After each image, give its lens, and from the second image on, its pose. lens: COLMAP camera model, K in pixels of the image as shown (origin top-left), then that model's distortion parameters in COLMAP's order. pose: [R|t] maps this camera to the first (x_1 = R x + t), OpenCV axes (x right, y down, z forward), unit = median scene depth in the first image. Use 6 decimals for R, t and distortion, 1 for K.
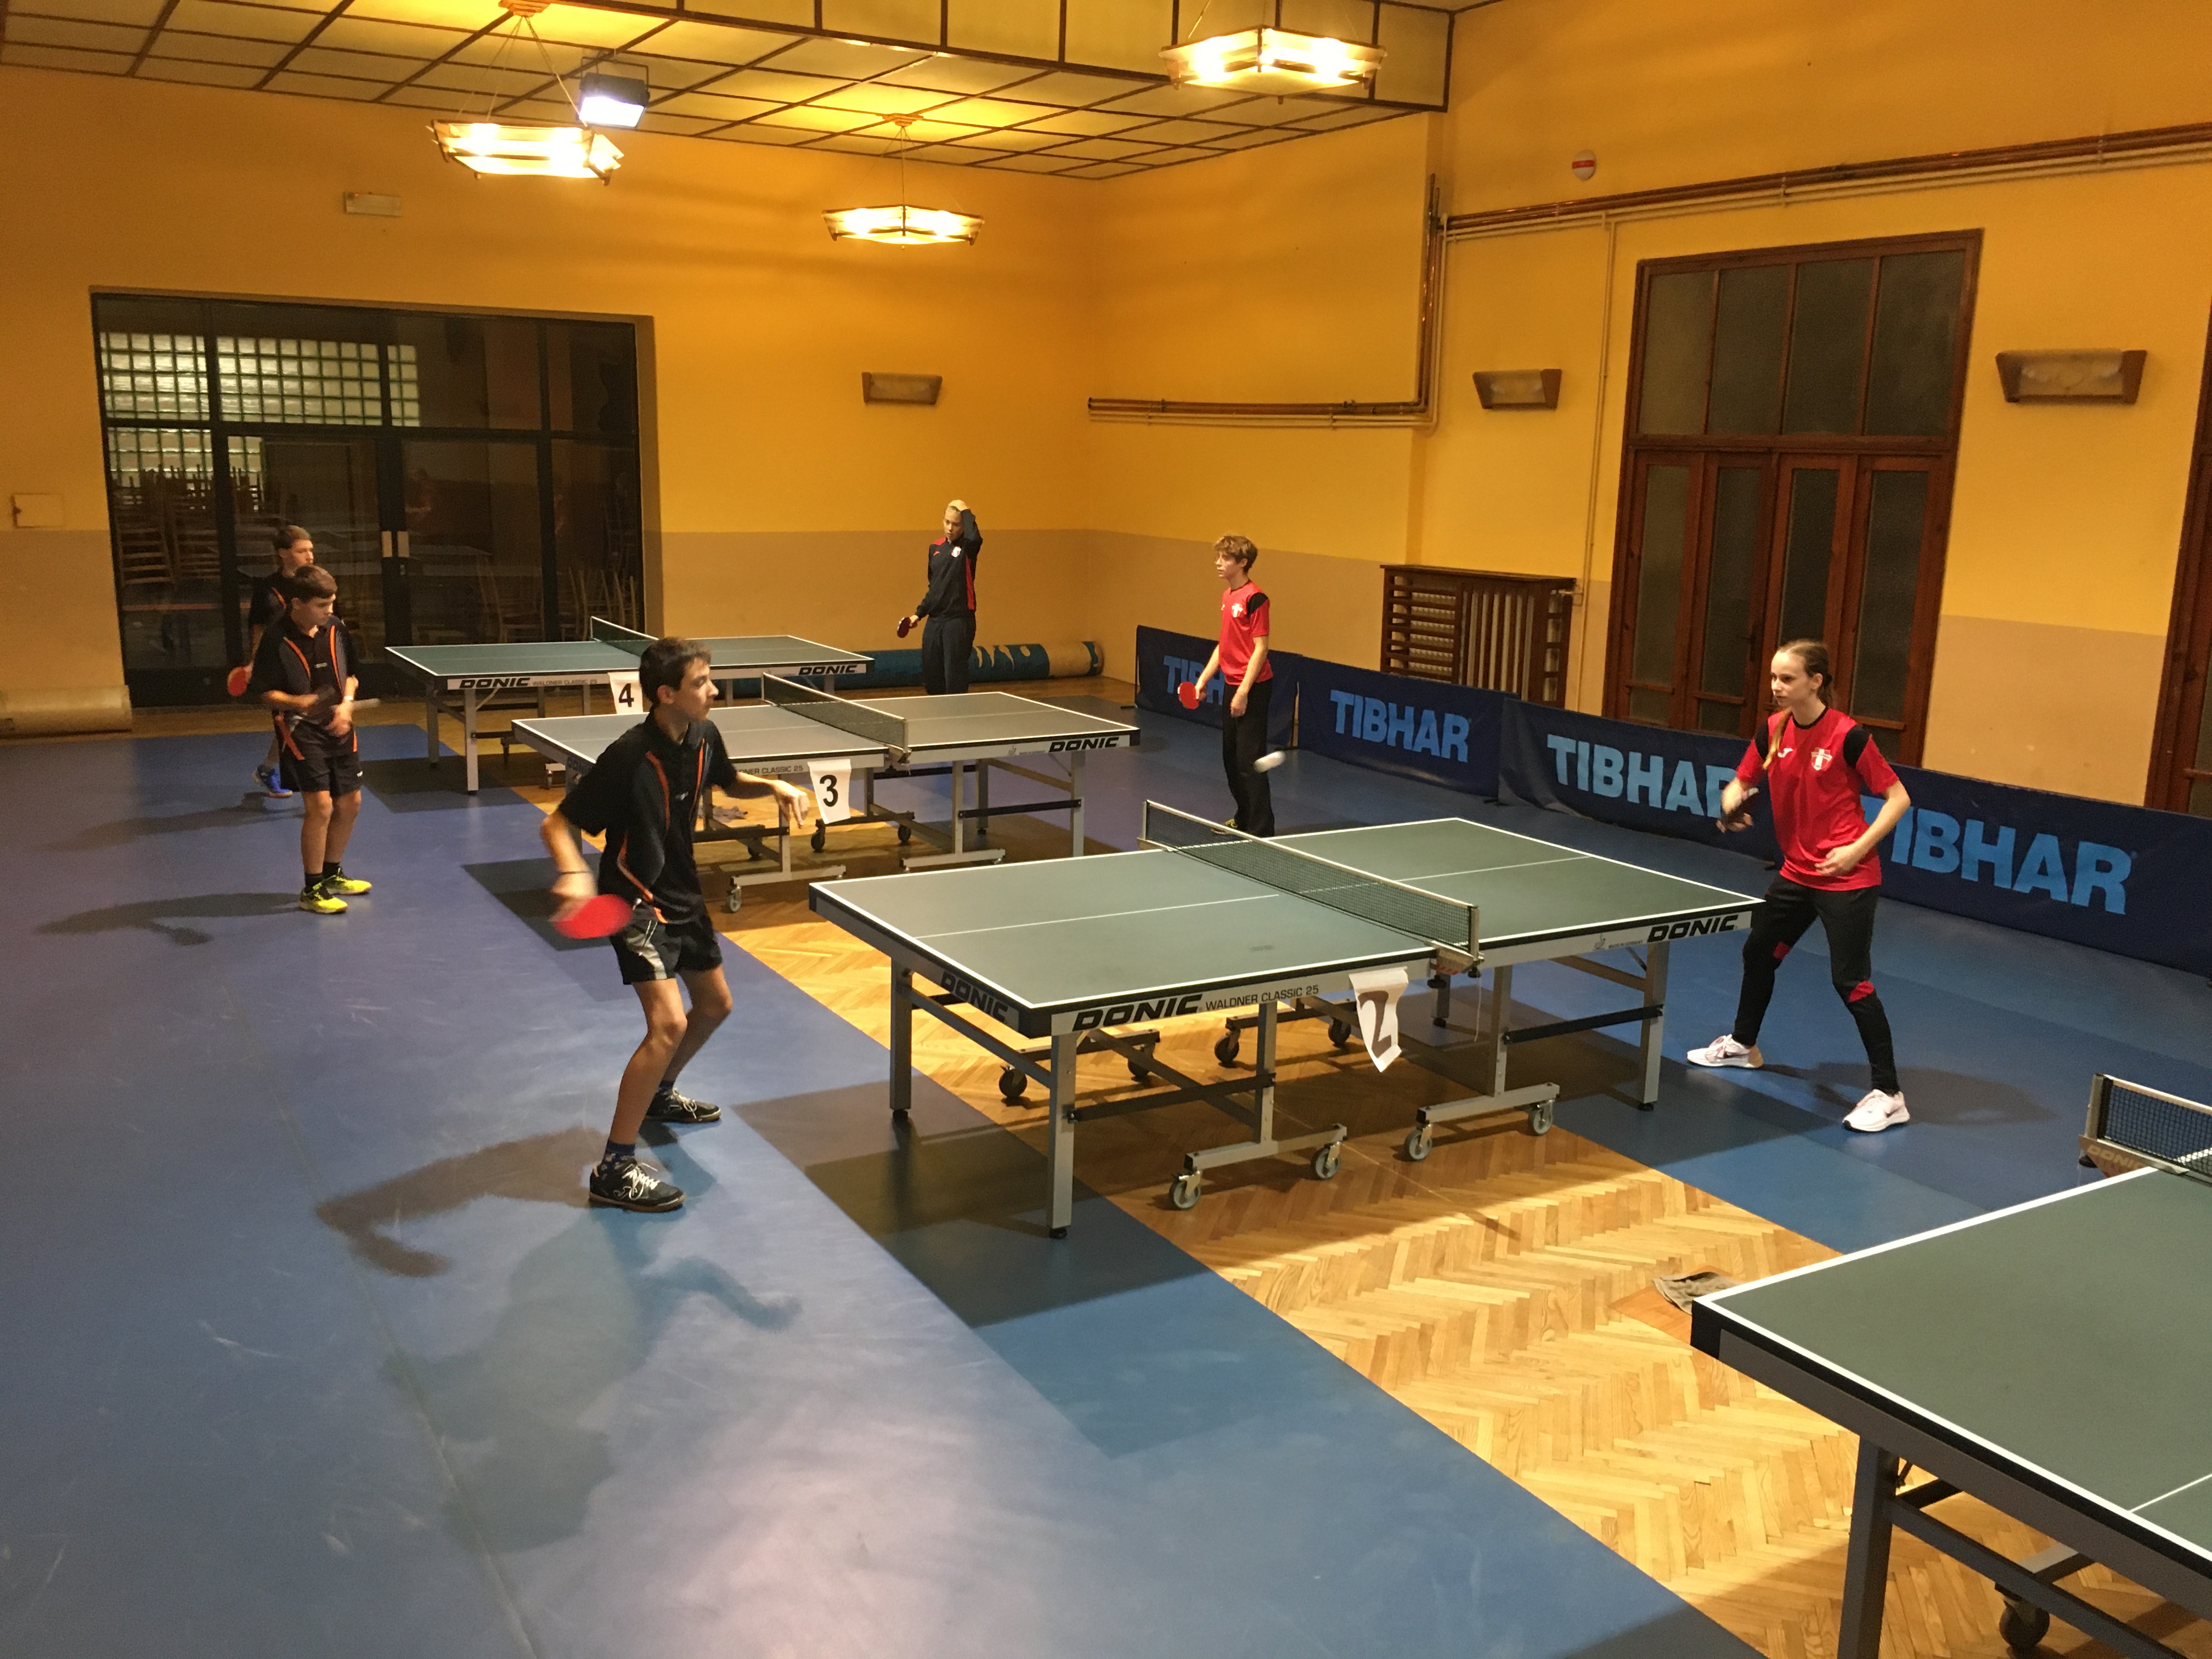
lens RADIAL K [[1872.8, 0, 1113.8], [0, 1872.8, 833.0], [0, 0, 1]] dist [0.078841, -0.111003]
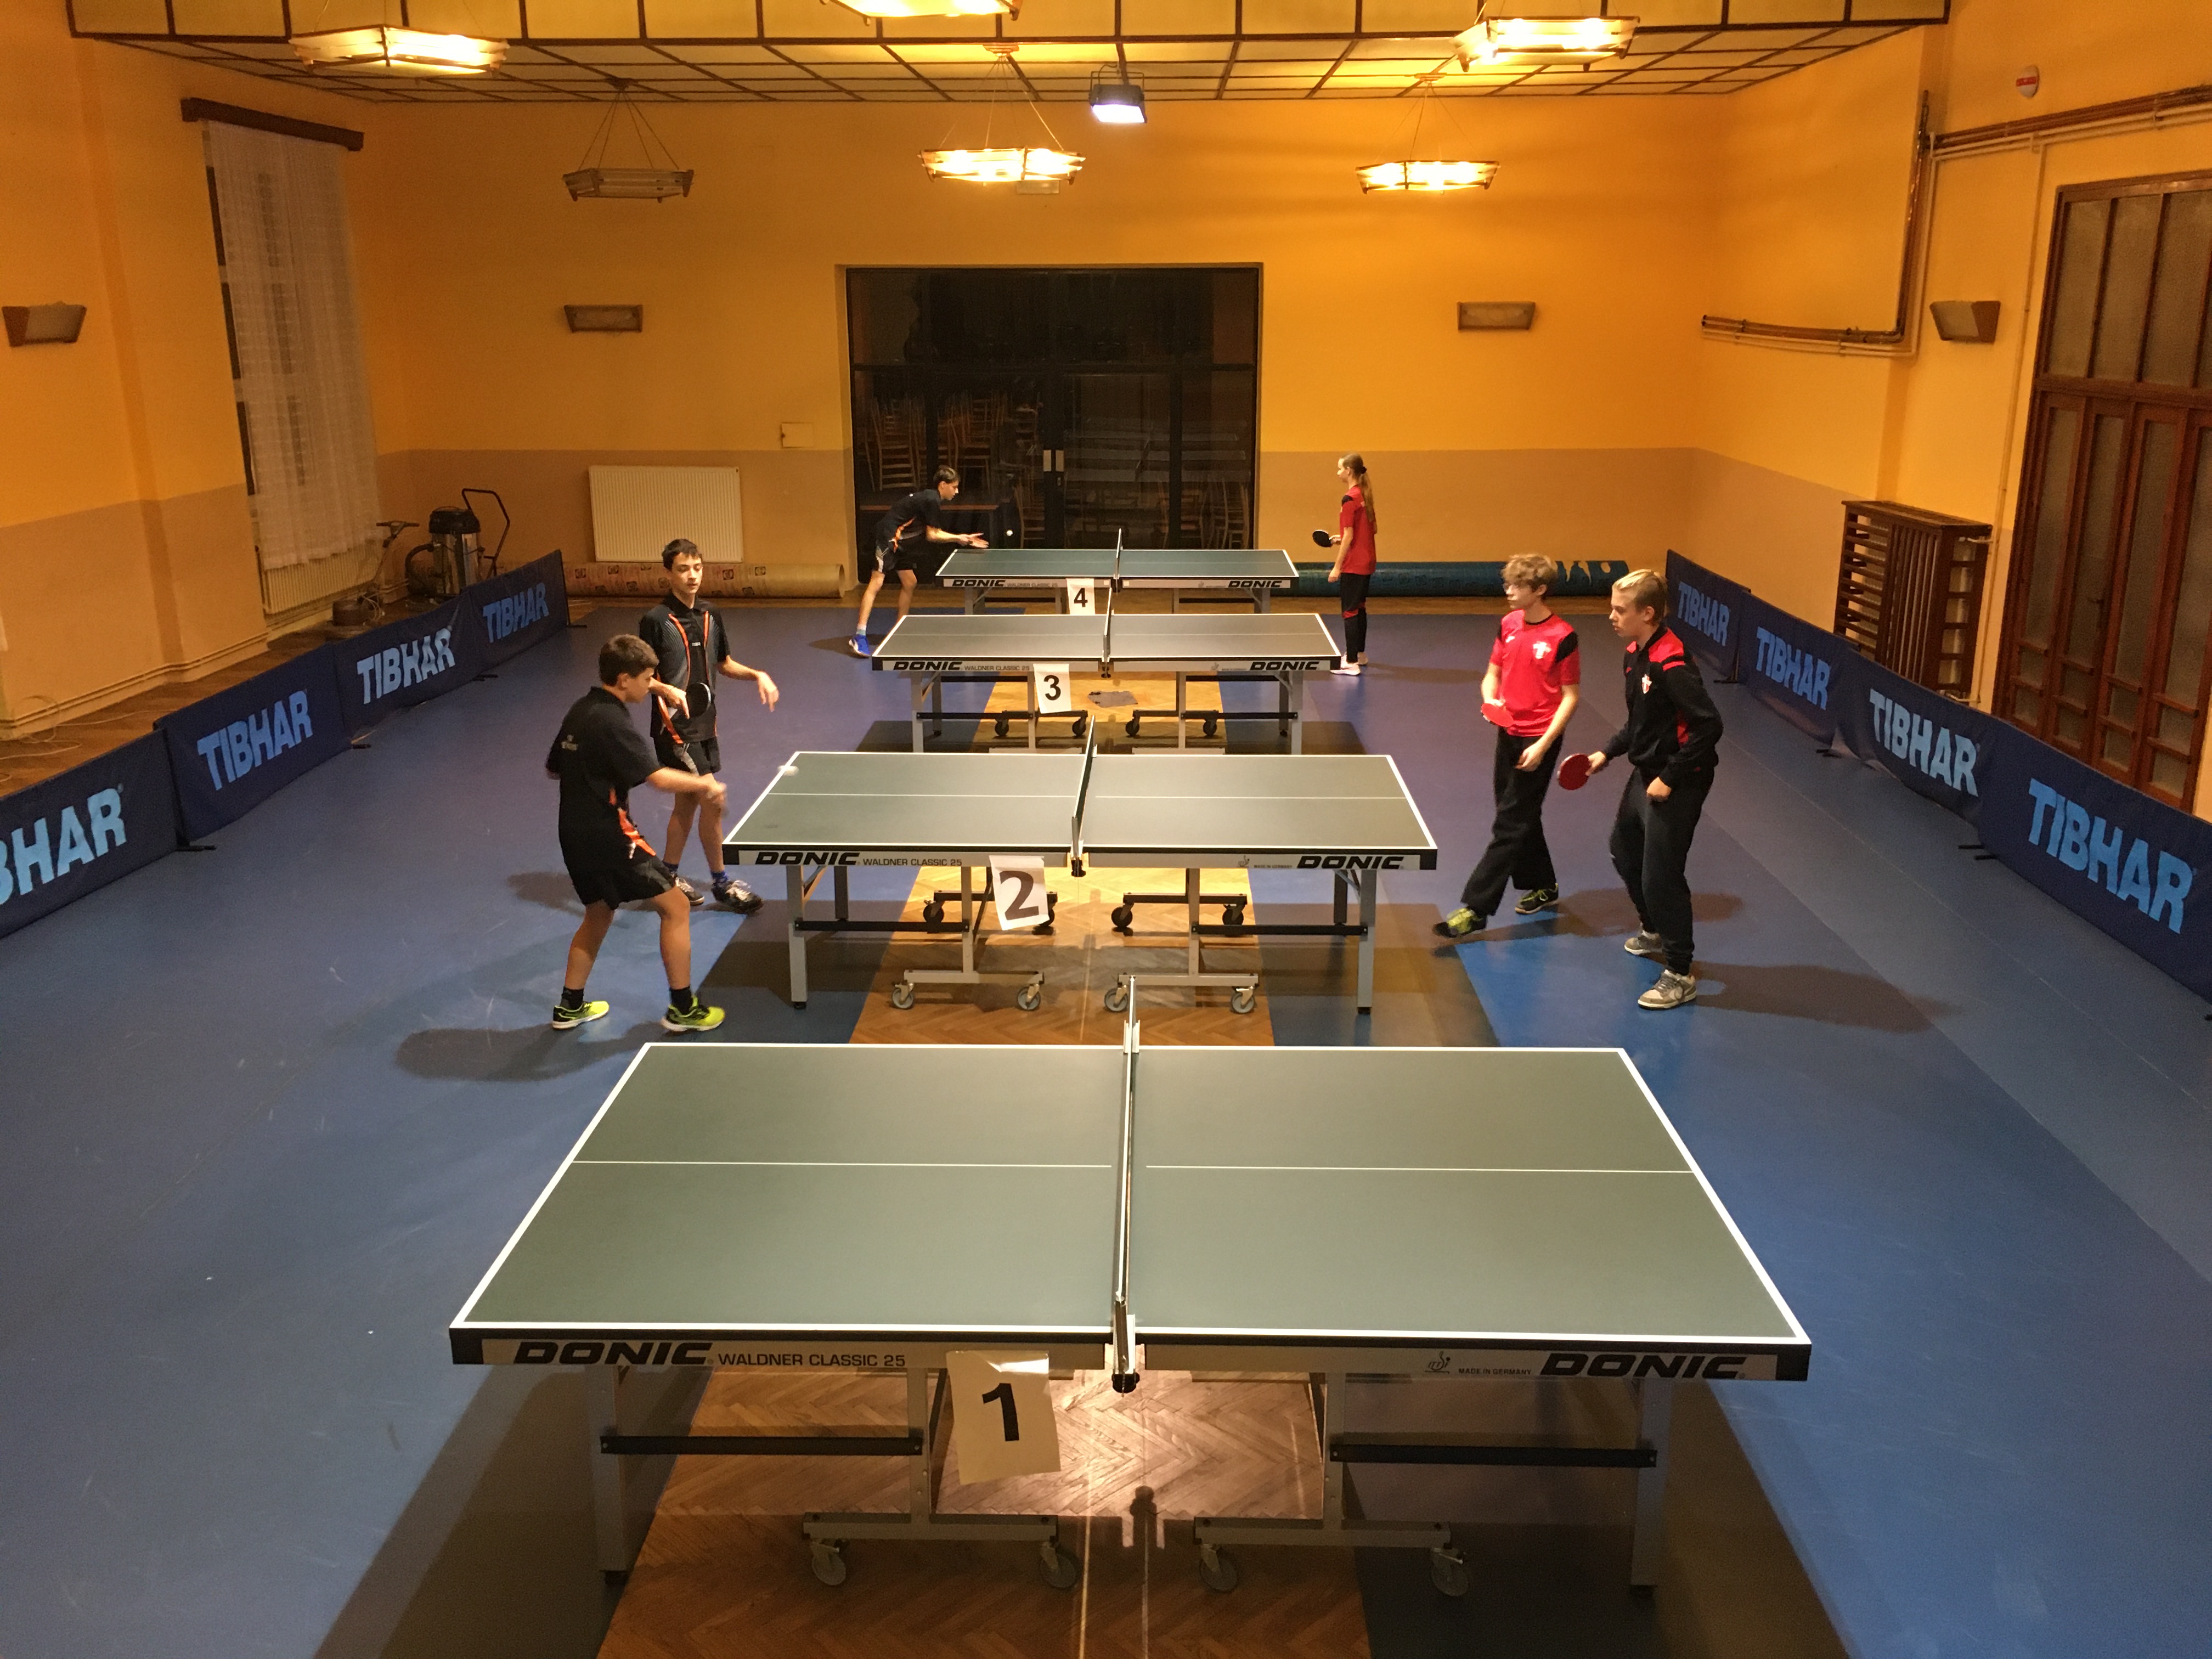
lens RADIAL K [[1872.8, 0, 1113.8], [0, 1872.8, 833.0], [0, 0, 1]] dist [0.078841, -0.111003]
pose [[0.846676, 0.121643, -0.518018, 0.421153], [-0.087214, 0.992078, 0.090416, -0.032939], [0.524912, -0.031375, 0.850578, -0.046428]]
